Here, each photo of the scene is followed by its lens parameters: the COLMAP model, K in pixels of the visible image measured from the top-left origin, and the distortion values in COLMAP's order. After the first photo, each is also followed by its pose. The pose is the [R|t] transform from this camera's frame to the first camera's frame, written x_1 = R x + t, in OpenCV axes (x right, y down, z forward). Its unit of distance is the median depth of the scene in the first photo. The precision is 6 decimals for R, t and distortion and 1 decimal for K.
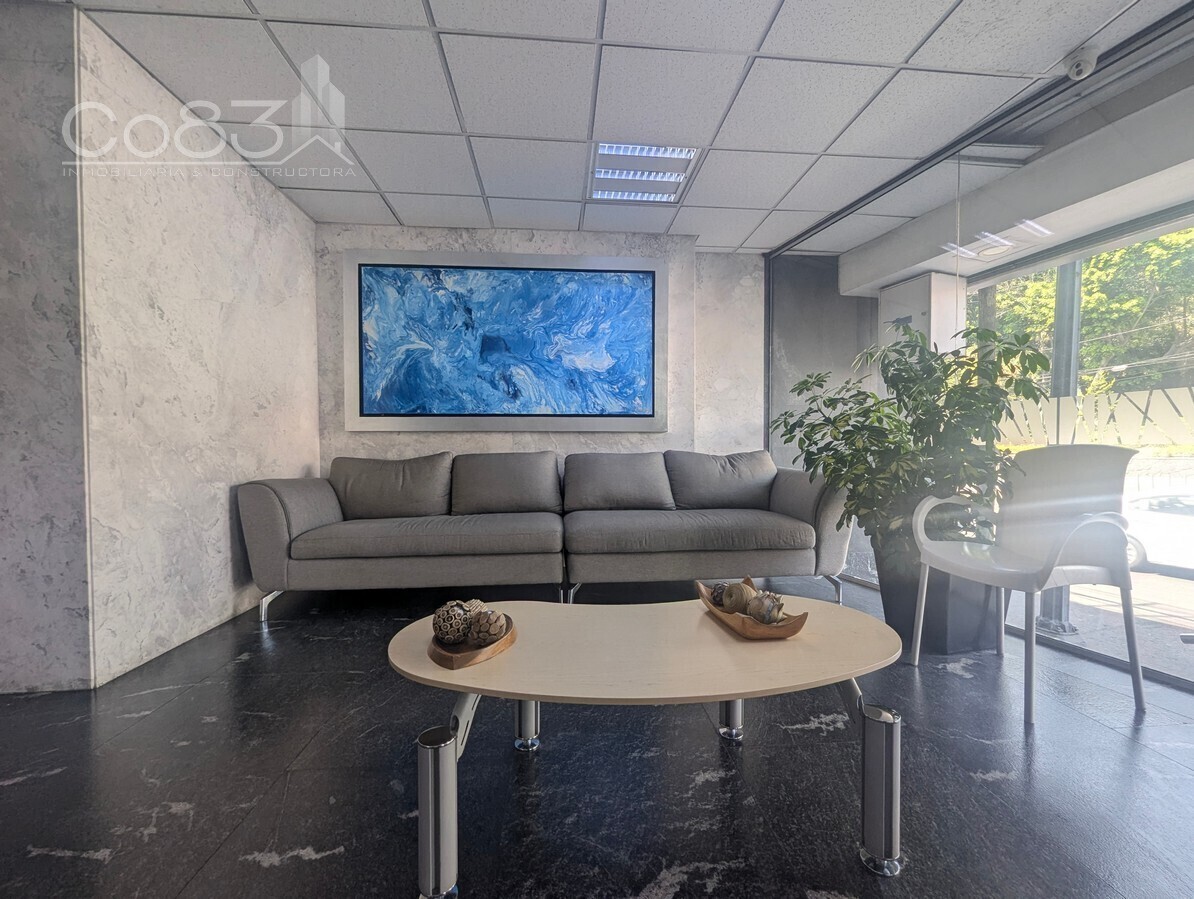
lens RADIAL K [[493.7, 0, 600.1], [0, 493.7, 456.3], [0, 0, 1]] dist [0.001396, -0.002444]
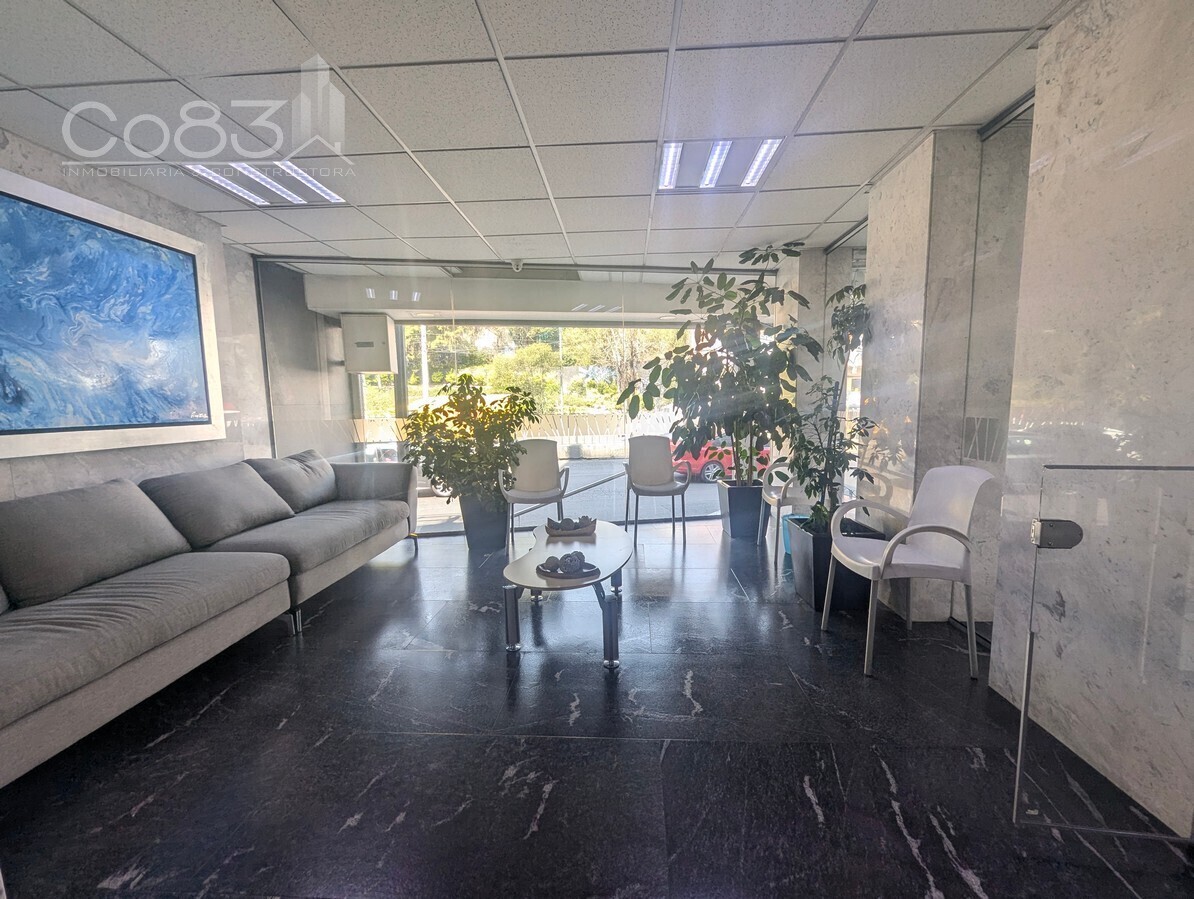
lens RADIAL K [[493.7, 0, 600.6], [0, 493.7, 451.5], [0, 0, 1]] dist [0.001396, -0.002444]
pose [[0.143837, -0.099290, 0.984608, -0.723857], [0.035779, 0.994825, 0.095093, -0.096164], [-0.988954, 0.021550, 0.146645, 0.191001]]
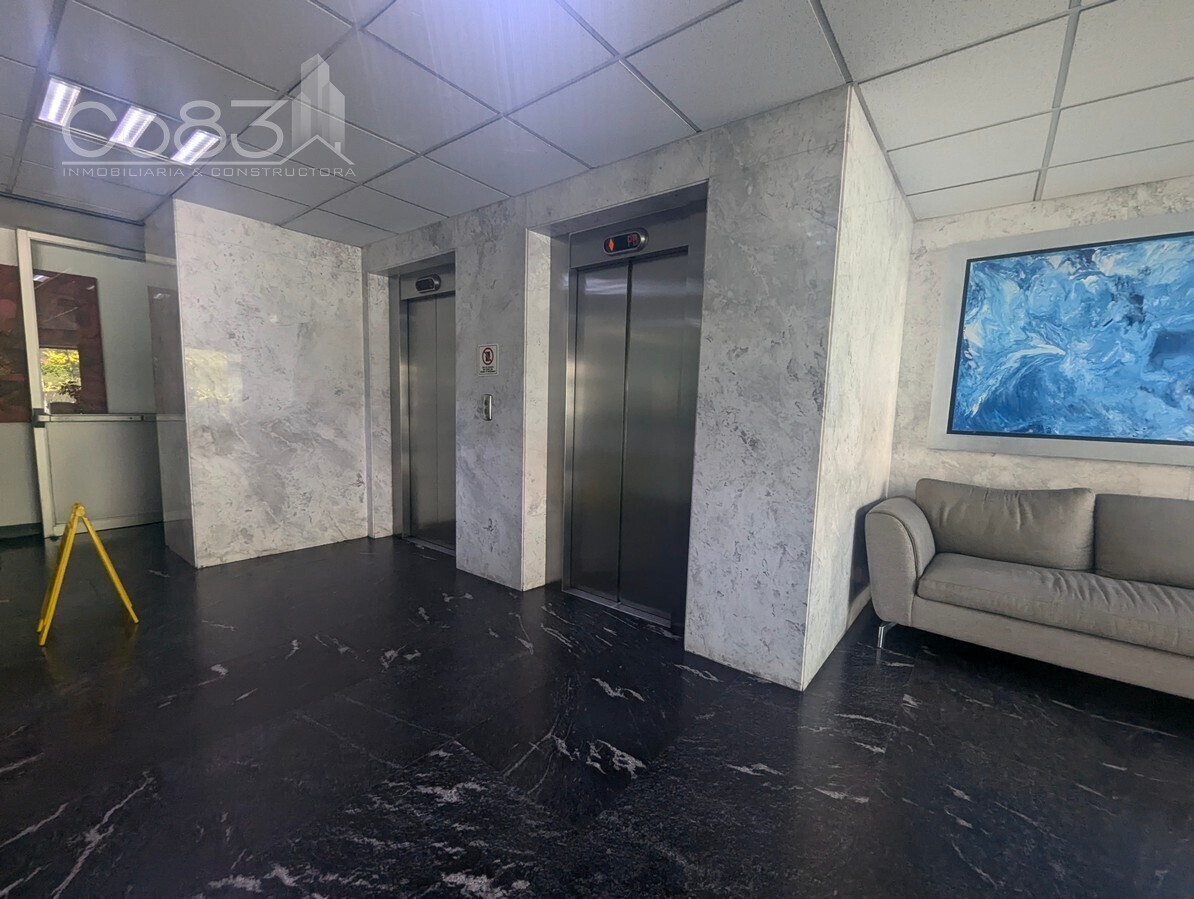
lens RADIAL K [[493.7, 0, 600.2], [0, 493.7, 456.6], [0, 0, 1]] dist [0.001396, -0.002444]
pose [[0.728790, 0.098261, -0.677650, -0.331372], [-0.045018, 0.994385, 0.095773, -0.095947], [0.683256, -0.039293, 0.729121, -0.092860]]
